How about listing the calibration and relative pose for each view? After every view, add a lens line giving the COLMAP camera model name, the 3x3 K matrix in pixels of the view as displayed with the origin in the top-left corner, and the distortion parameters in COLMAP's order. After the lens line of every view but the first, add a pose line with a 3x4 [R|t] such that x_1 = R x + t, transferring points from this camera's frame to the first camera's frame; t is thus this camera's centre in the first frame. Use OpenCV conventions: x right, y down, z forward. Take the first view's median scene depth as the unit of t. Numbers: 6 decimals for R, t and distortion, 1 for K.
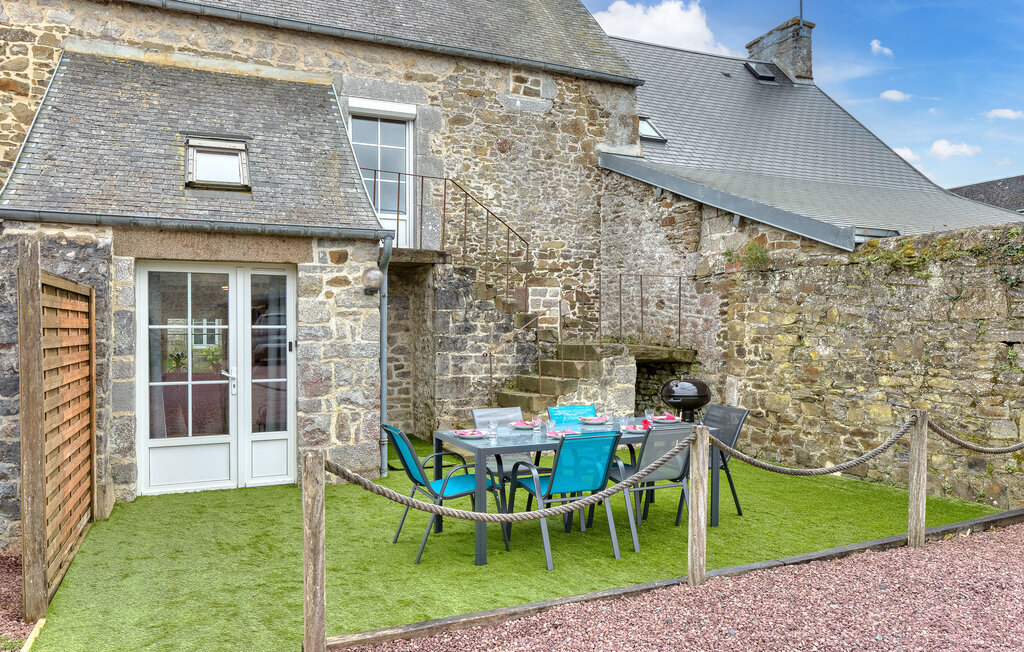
lens RADIAL K [[690.1, 0, 506.2], [0, 690.1, 342.6], [0, 0, 1]] dist [-0.002969, 0.000270]
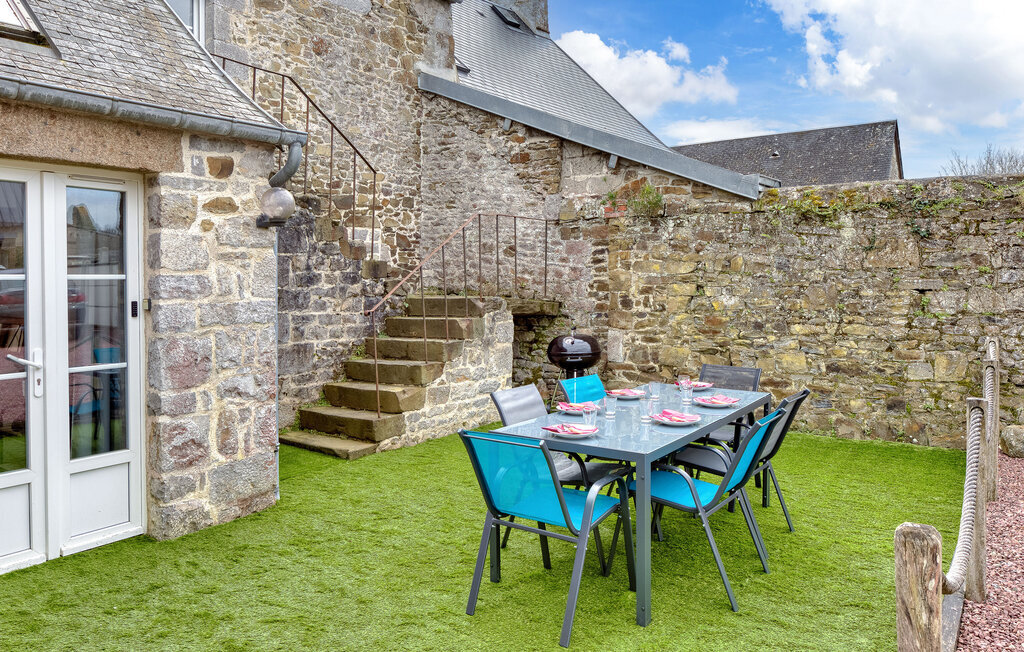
lens RADIAL K [[710.4, 0, 493.2], [0, 710.4, 289.9], [0, 0, 1]] dist [-0.003591, -0.001682]
pose [[0.877742, -0.010586, 0.479017, -0.263868], [0.012988, 0.999914, -0.001701, -0.004891], [-0.478957, 0.007715, 0.877804, 0.237689]]
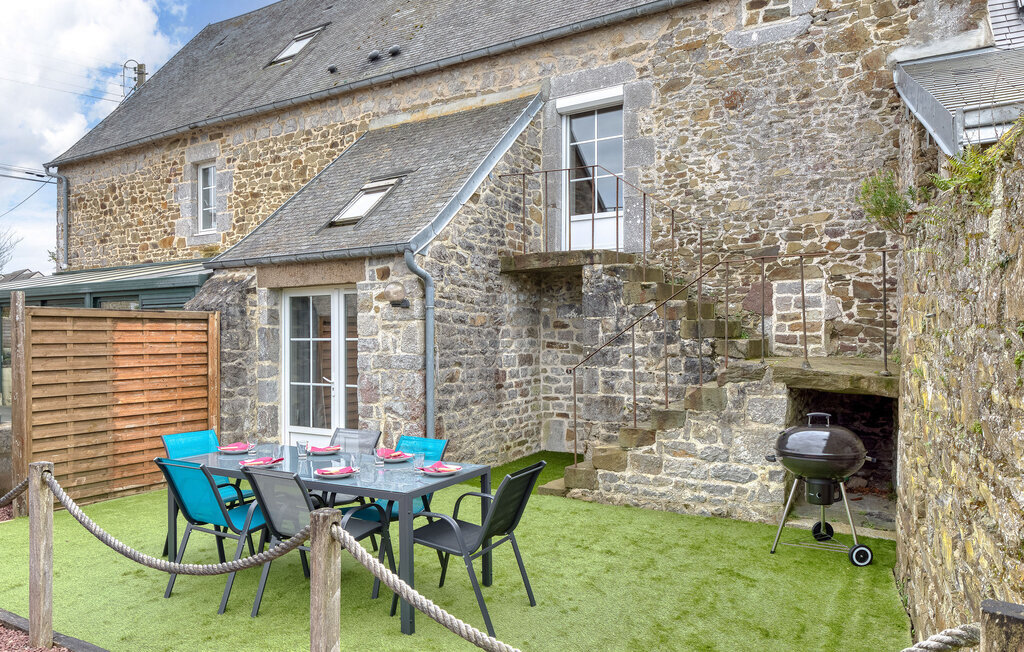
lens RADIAL K [[690.1, 0, 506.2], [0, 690.1, 342.6], [0, 0, 1]] dist [-0.002969, 0.000270]
pose [[0.576390, 0.005896, -0.817153, 0.573704], [-0.010217, 0.999948, 0.000009, -0.015436], [0.817111, 0.008344, 0.576420, 0.425554]]
